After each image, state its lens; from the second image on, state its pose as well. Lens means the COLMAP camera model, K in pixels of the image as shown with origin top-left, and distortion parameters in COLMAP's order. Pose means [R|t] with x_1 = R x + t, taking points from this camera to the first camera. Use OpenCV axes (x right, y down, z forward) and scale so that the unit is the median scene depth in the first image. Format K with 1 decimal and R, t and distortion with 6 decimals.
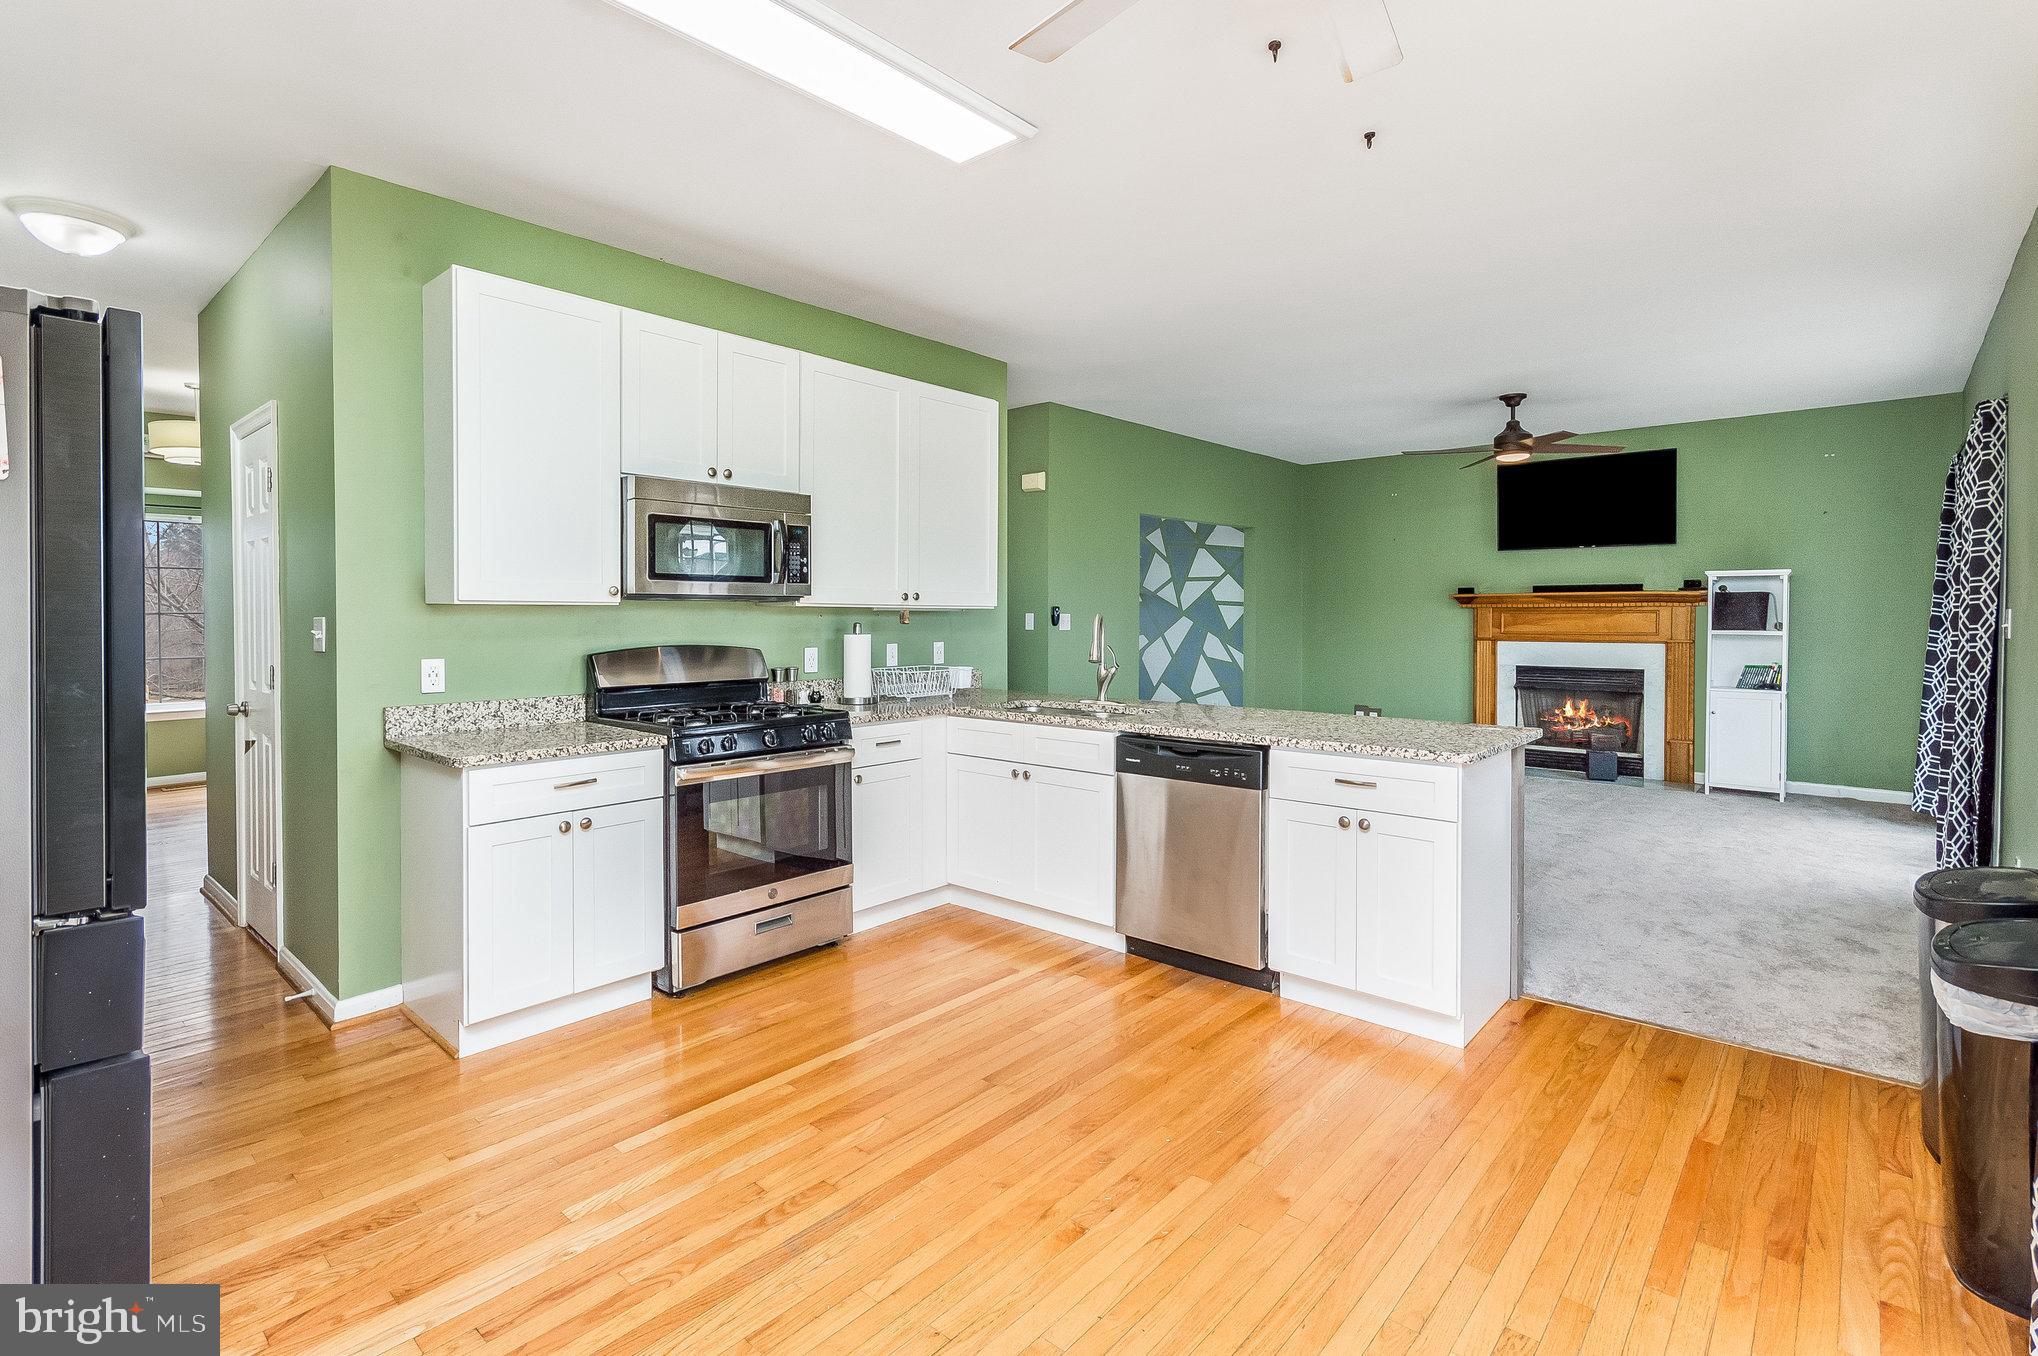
lens RADIAL K [[949.4, 0, 1012.9], [0, 949.4, 621.3], [0, 0, 1]] dist [-0.000209, 0.000529]
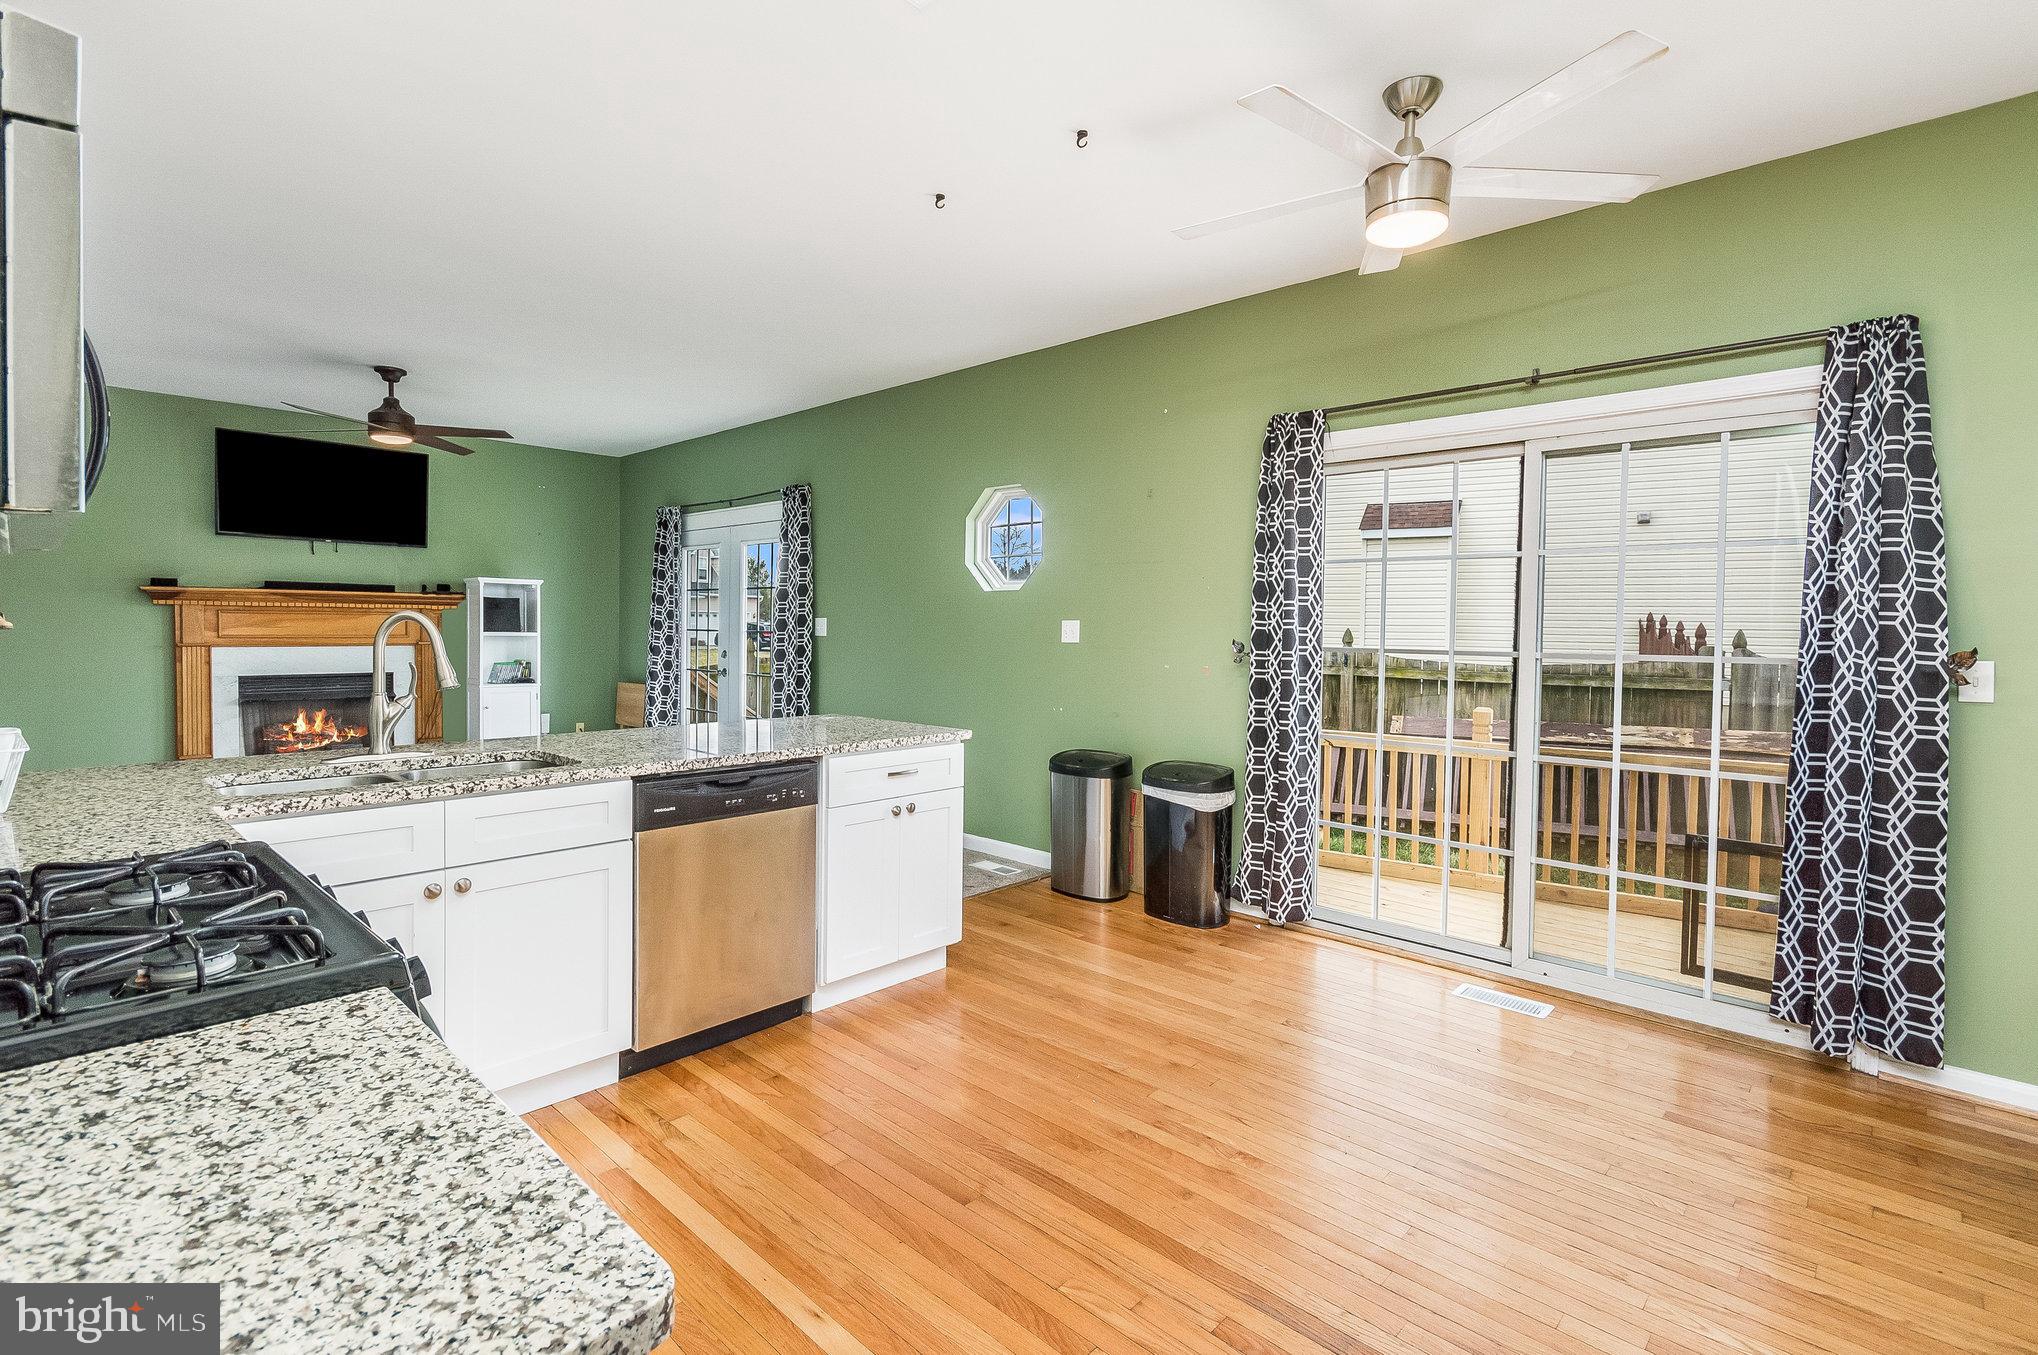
lens RADIAL K [[949.4, 0, 1012.9], [0, 949.4, 620.8], [0, 0, 1]] dist [-0.000209, 0.000529]
pose [[0.022659, 0.005470, 0.999728, -0.501266], [-0.005081, 0.999973, -0.005356, -0.000964], [-0.999730, -0.004958, 0.022687, 0.572502]]
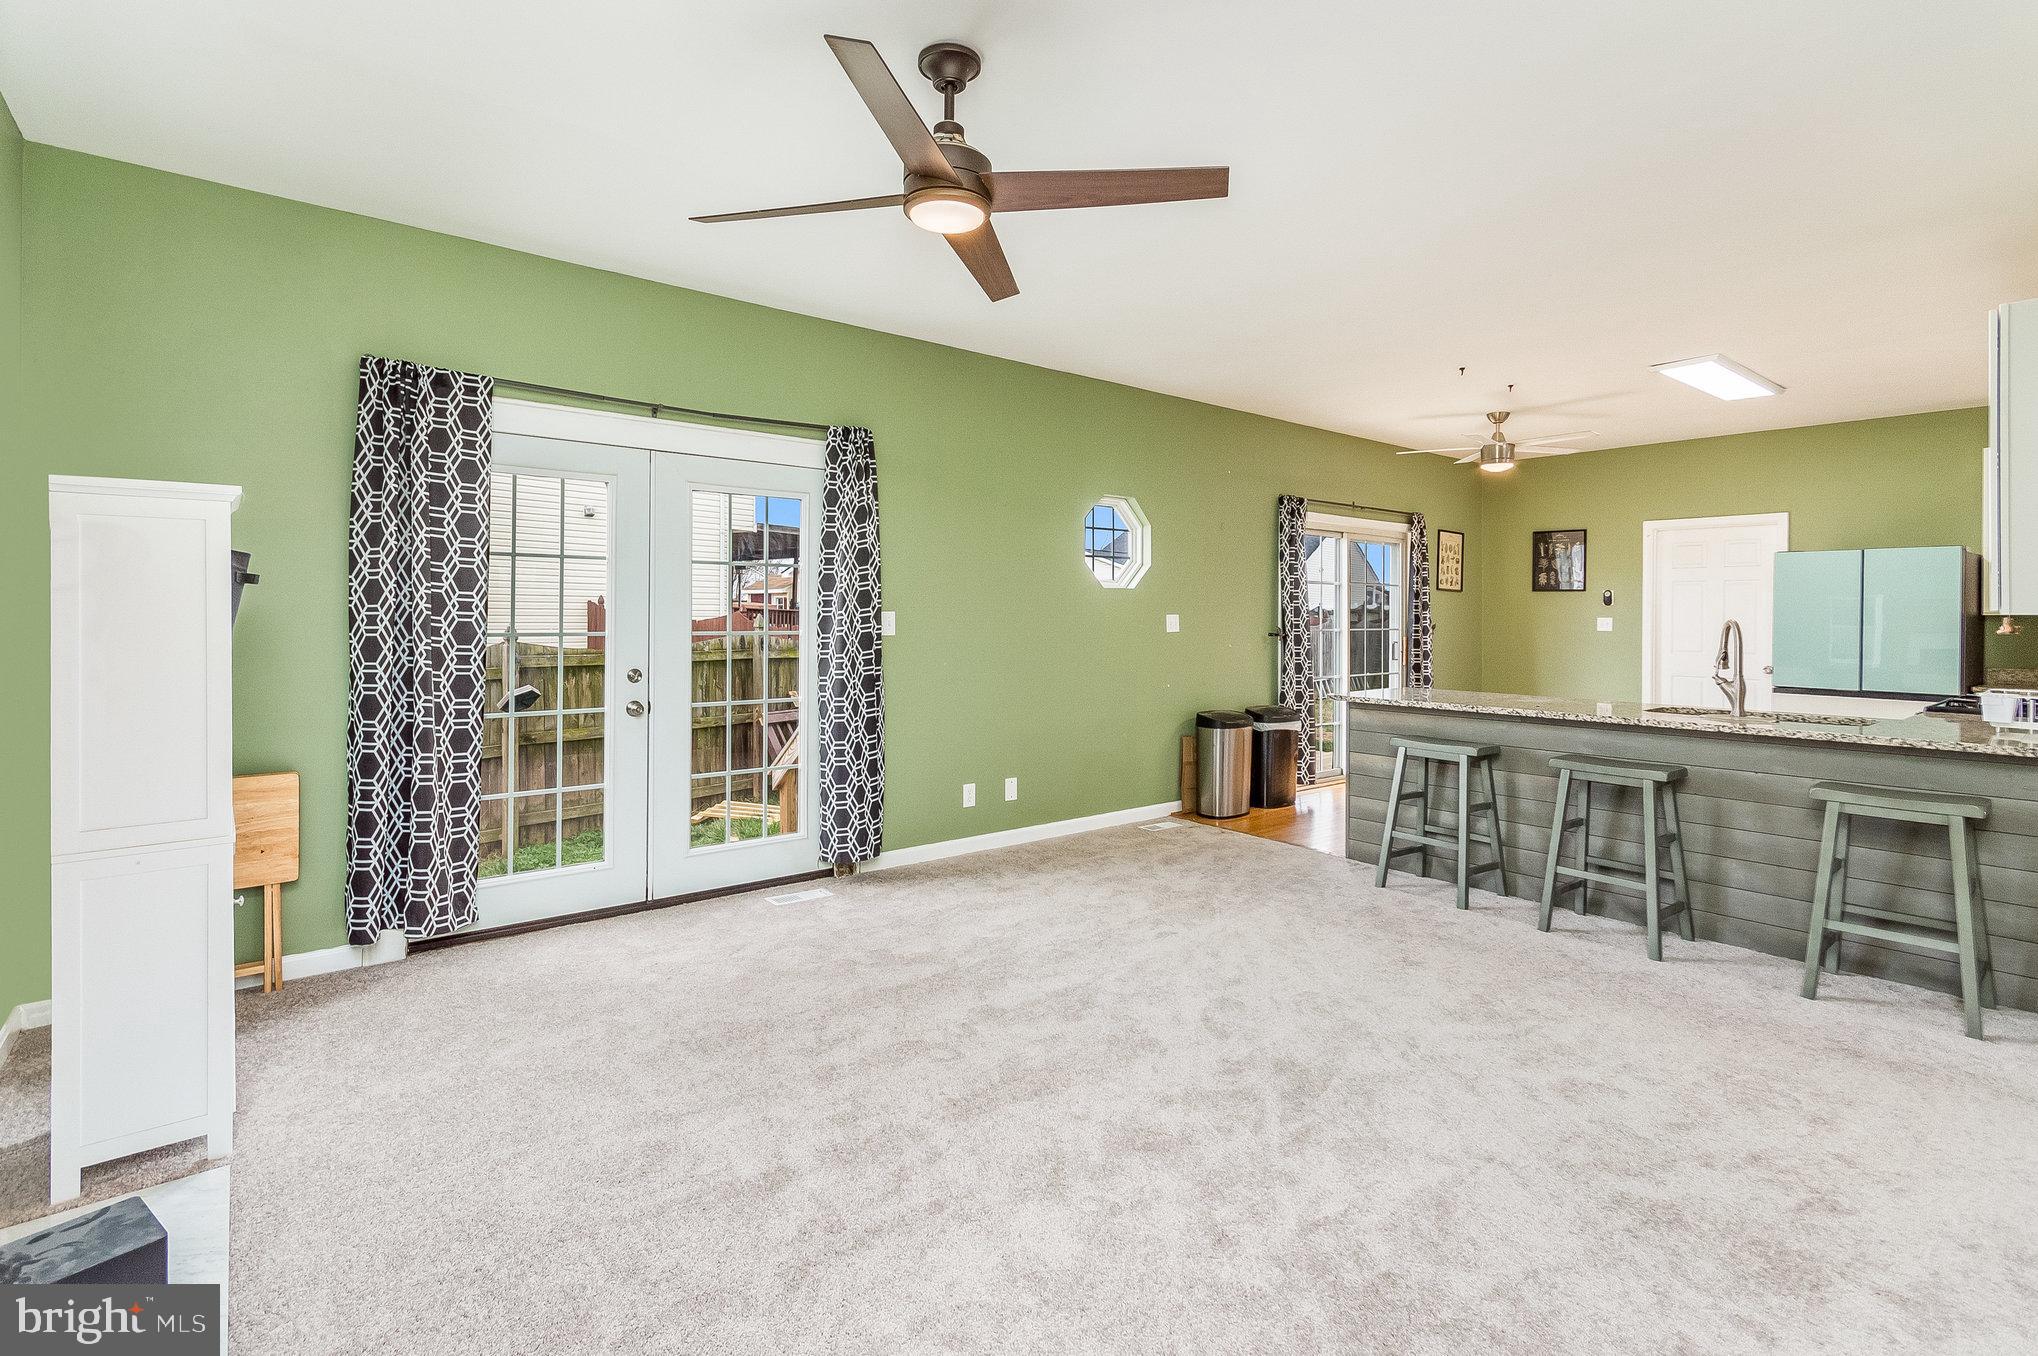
lens RADIAL K [[949.4, 0, 1012.9], [0, 949.4, 621.3], [0, 0, 1]] dist [-0.000209, 0.000529]
pose [[-0.987394, -0.004308, 0.158222, 0.633327], [-0.002215, 0.999908, 0.013402, -0.016139], [-0.158266, 0.012882, -0.987313, 1.978156]]
